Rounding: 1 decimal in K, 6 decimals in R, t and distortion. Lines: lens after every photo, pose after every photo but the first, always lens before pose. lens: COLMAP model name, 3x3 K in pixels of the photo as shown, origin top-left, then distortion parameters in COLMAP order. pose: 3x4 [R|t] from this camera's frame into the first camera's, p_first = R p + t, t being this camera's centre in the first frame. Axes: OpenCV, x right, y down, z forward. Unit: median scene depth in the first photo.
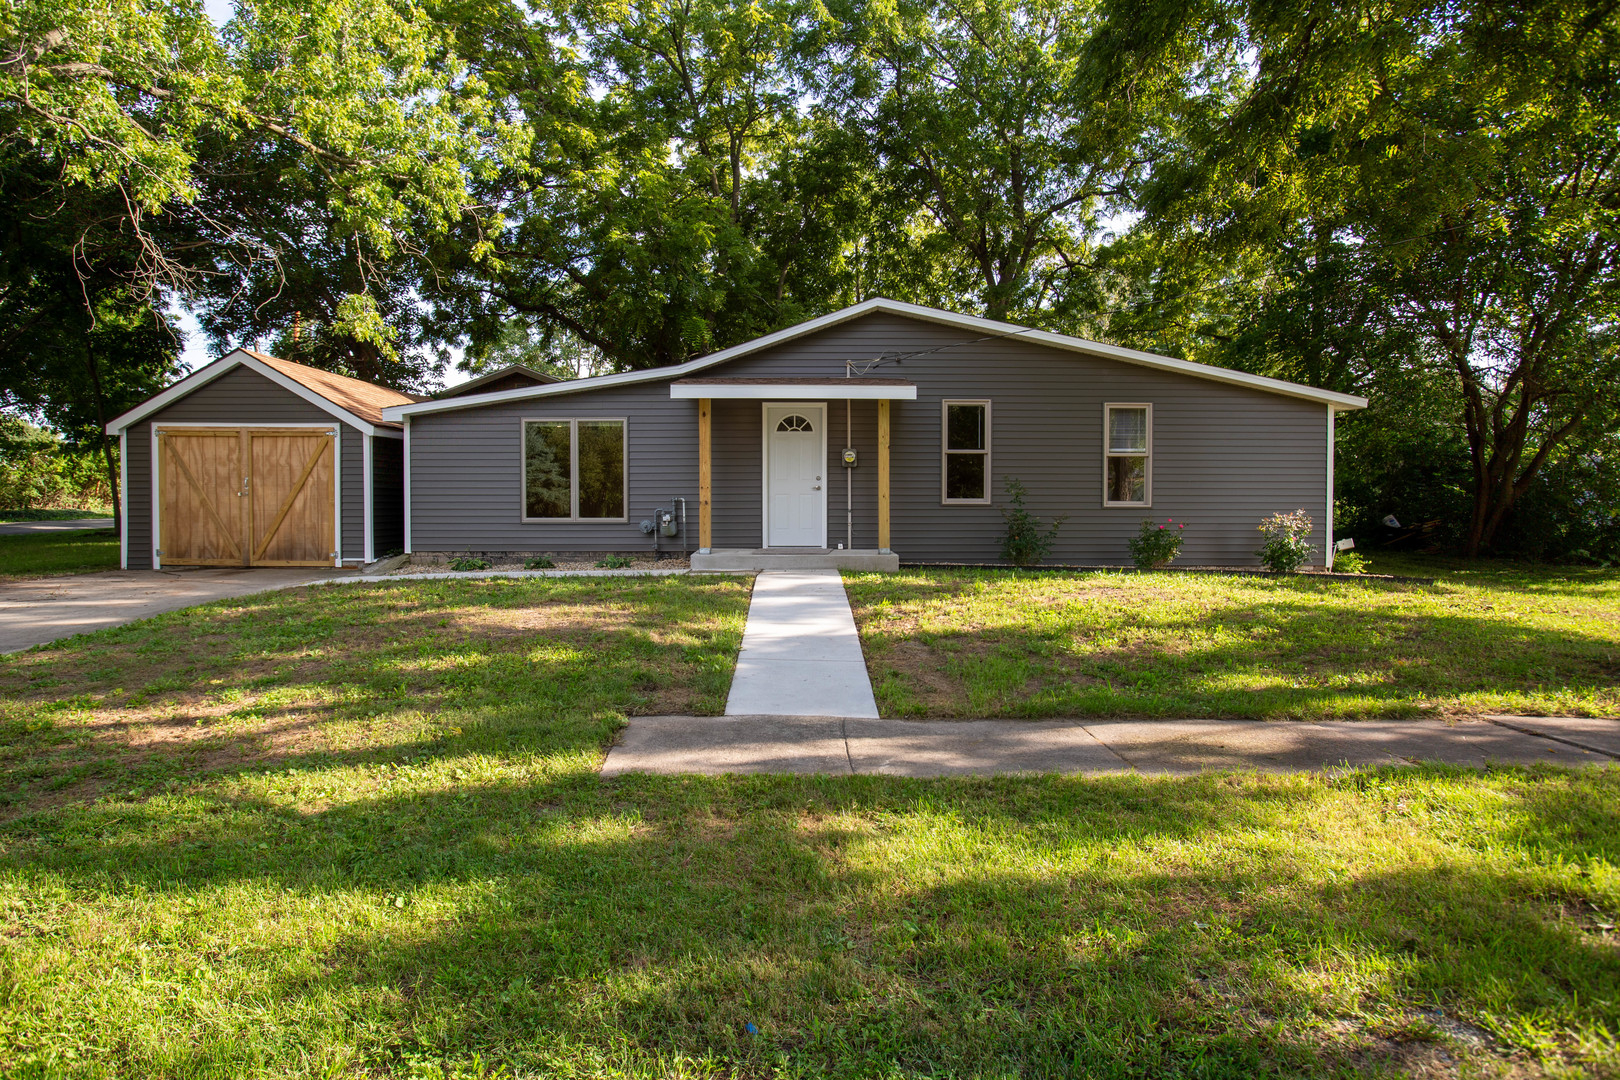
lens RADIAL K [[904.7, 0, 764.2], [0, 904.7, 531.5], [0, 0, 1]] dist [-0.034284, 0.001900]
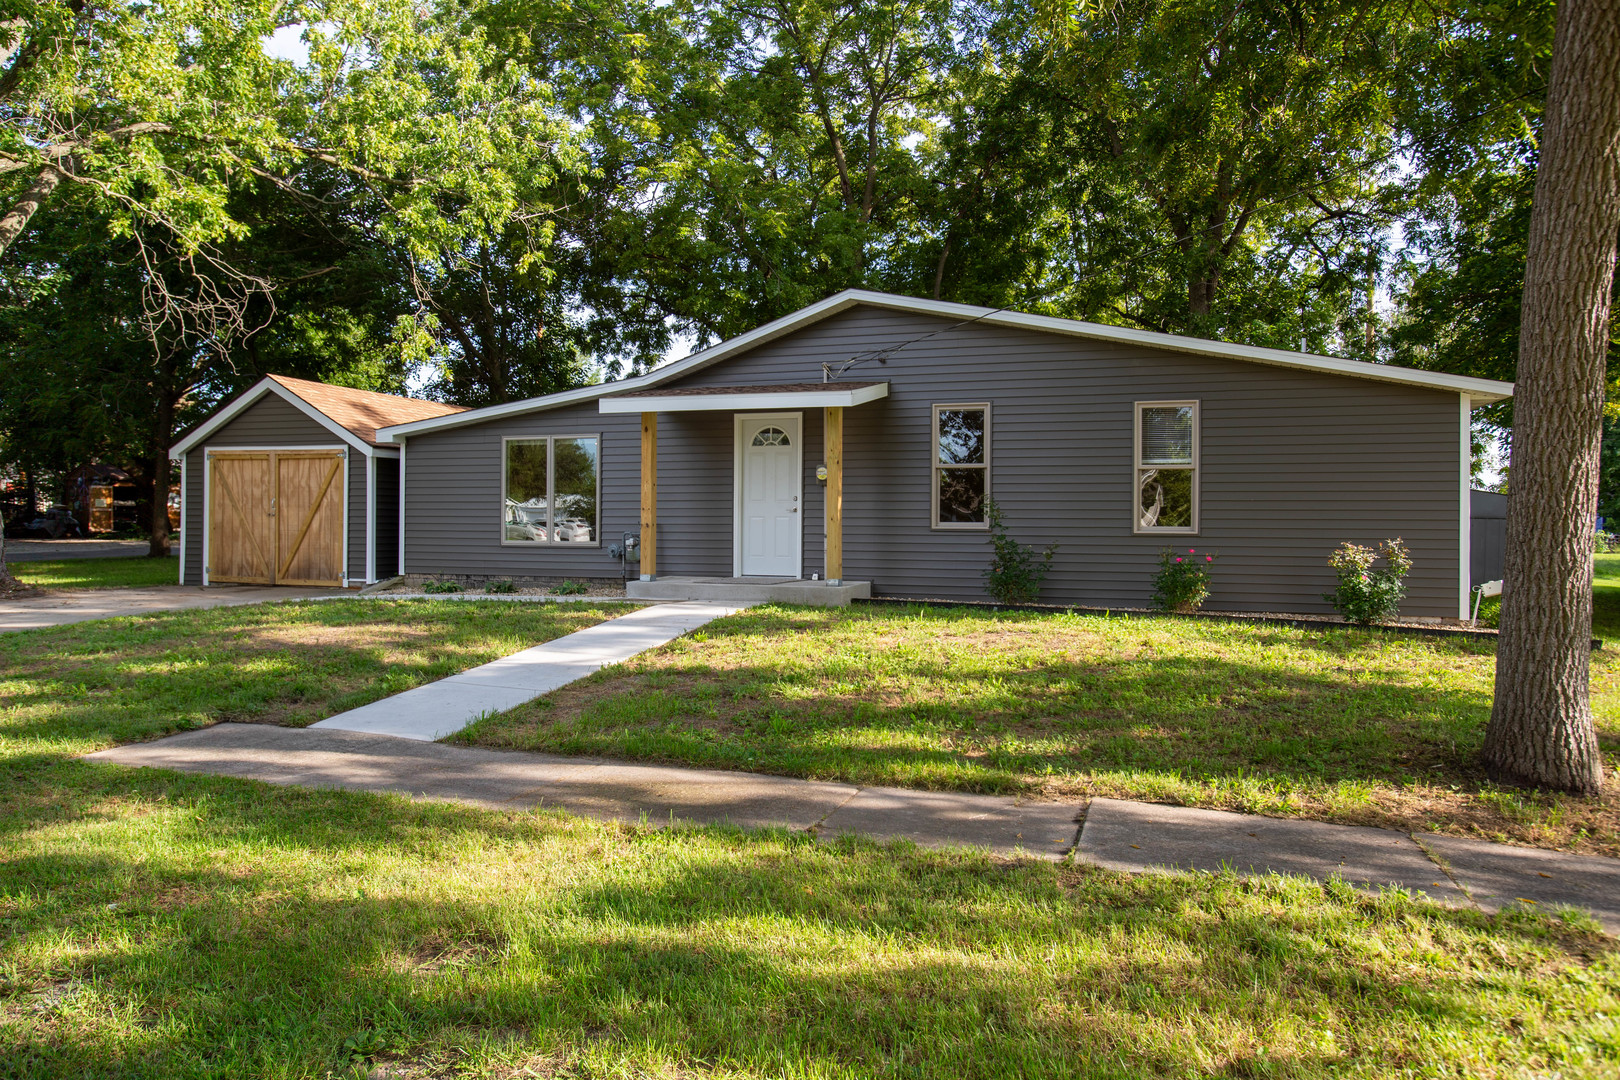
lens RADIAL K [[1102.1, 0, 804.0], [0, 1102.1, 530.7], [0, 0, 1]] dist [-0.040243, 0.042192]
pose [[0.946244, 0.006490, -0.323389, 0.415045], [-0.016172, 0.999498, -0.027261, 0.001258], [0.323050, 0.031026, 0.945873, -0.002405]]
